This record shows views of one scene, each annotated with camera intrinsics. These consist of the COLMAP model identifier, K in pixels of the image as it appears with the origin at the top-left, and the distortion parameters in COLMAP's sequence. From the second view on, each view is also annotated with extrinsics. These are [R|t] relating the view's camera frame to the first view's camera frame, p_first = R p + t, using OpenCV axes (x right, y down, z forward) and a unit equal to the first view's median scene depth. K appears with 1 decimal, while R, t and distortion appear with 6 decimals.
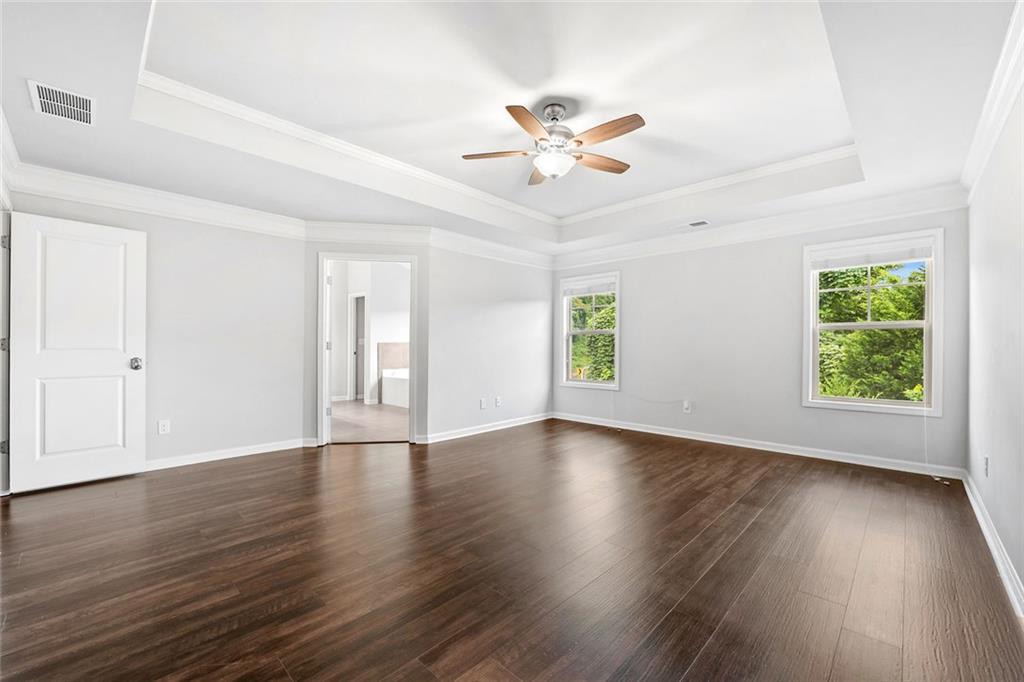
lens RADIAL K [[416.1, 0, 510.4], [0, 416.1, 348.0], [0, 0, 1]] dist [-0.006682, 0.000099]
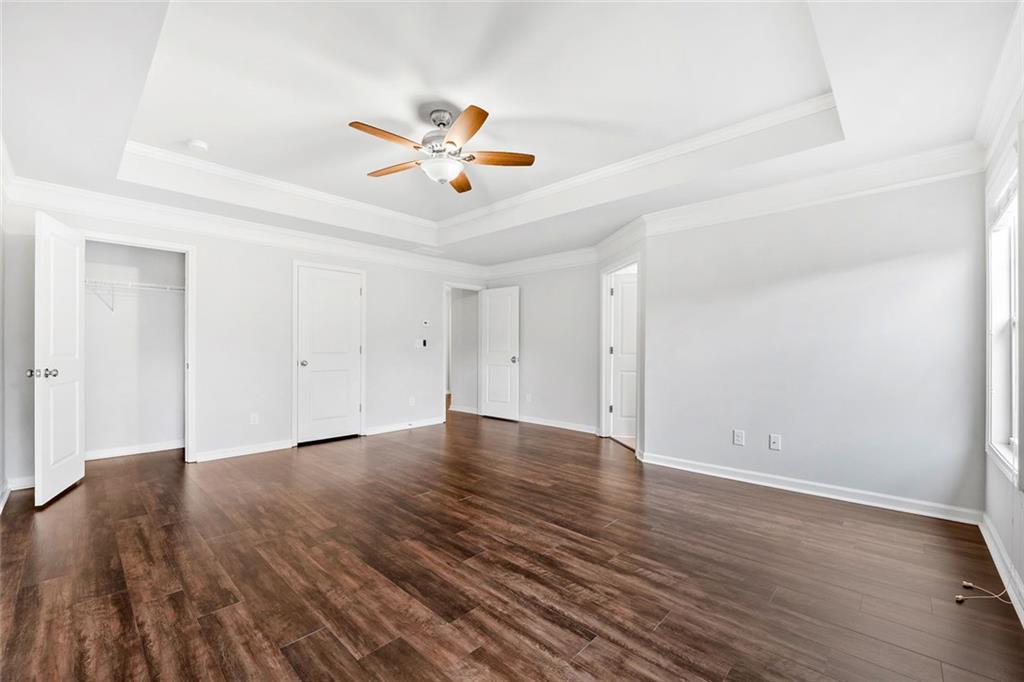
lens RADIAL K [[416.1, 0, 510.4], [0, 416.1, 348.0], [0, 0, 1]] dist [-0.006682, 0.000099]
pose [[0.012881, -0.001974, -0.999915, 0.914988], [-0.005175, 0.999985, -0.002040, -0.008958], [0.999904, 0.005201, 0.012870, 0.949075]]
